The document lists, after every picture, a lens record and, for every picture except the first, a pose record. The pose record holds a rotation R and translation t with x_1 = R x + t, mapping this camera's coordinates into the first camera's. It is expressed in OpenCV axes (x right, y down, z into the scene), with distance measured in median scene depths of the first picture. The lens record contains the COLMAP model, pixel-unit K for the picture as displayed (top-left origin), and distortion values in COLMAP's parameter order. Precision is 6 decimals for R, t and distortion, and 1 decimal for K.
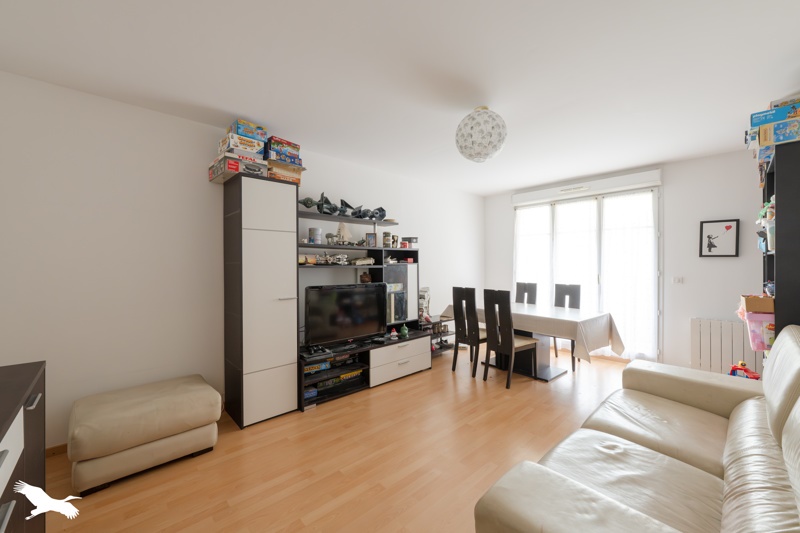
lens RADIAL K [[317.5, 0, 400.0], [0, 317.5, 266.5], [0, 0, 1]] dist [0.000346, 0.000021]
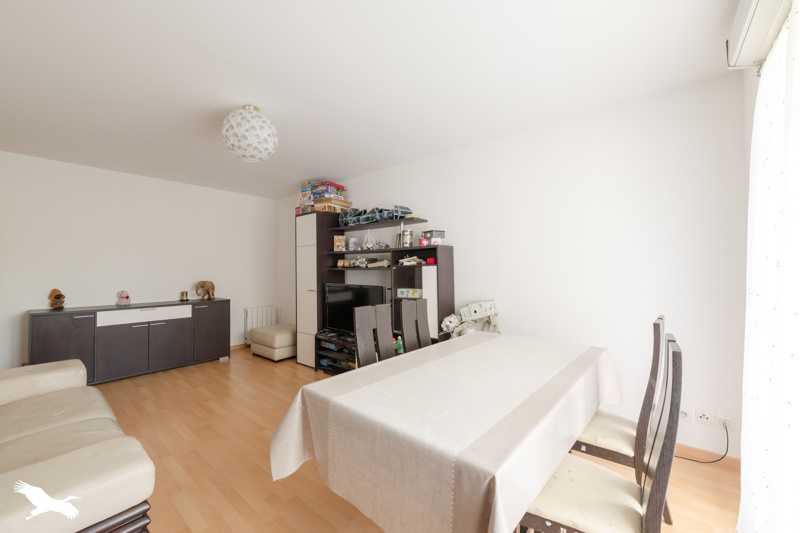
lens RADIAL K [[318.8, 0, 400.0], [0, 318.8, 266.5], [0, 0, 1]] dist [-0.000072, 0.000000]
pose [[0.134680, -0.011507, -0.990822, 1.088564], [-0.001646, 0.999929, -0.011837, 0.005279], [0.990888, 0.003225, 0.134652, 1.111600]]
